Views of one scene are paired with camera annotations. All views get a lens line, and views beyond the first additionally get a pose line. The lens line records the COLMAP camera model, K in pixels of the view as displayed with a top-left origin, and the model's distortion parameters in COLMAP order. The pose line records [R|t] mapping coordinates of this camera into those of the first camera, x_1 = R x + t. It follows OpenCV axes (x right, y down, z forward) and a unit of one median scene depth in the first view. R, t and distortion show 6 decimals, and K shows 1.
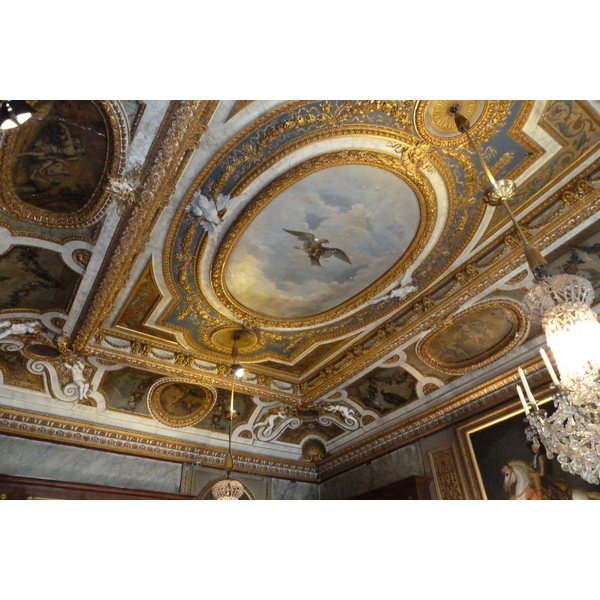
lens RADIAL K [[428.7, 0, 300.0], [0, 428.7, 300.0], [0, 0, 1]] dist [-0.033002, 0.002274]
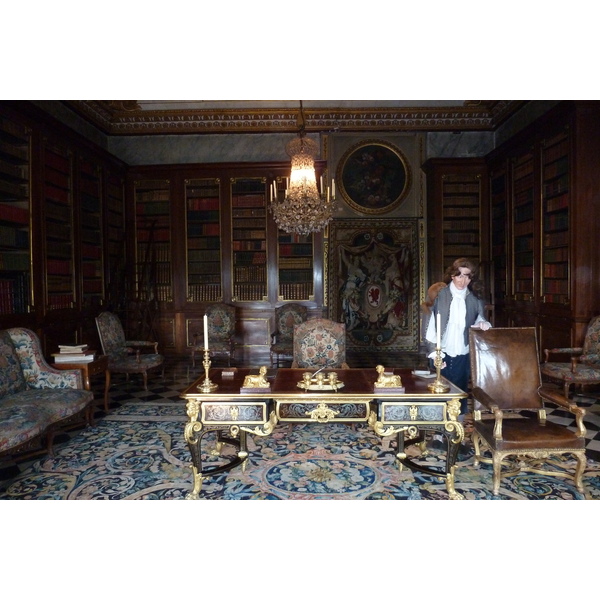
lens RADIAL K [[428.7, 0, 300.0], [0, 428.7, 300.0], [0, 0, 1]] dist [-0.033002, 0.002274]
pose [[0.818393, 0.065399, -0.570925, 0.280225], [0.335172, 0.752690, 0.566673, 0.104774], [0.466789, -0.655119, 0.594076, 0.142527]]
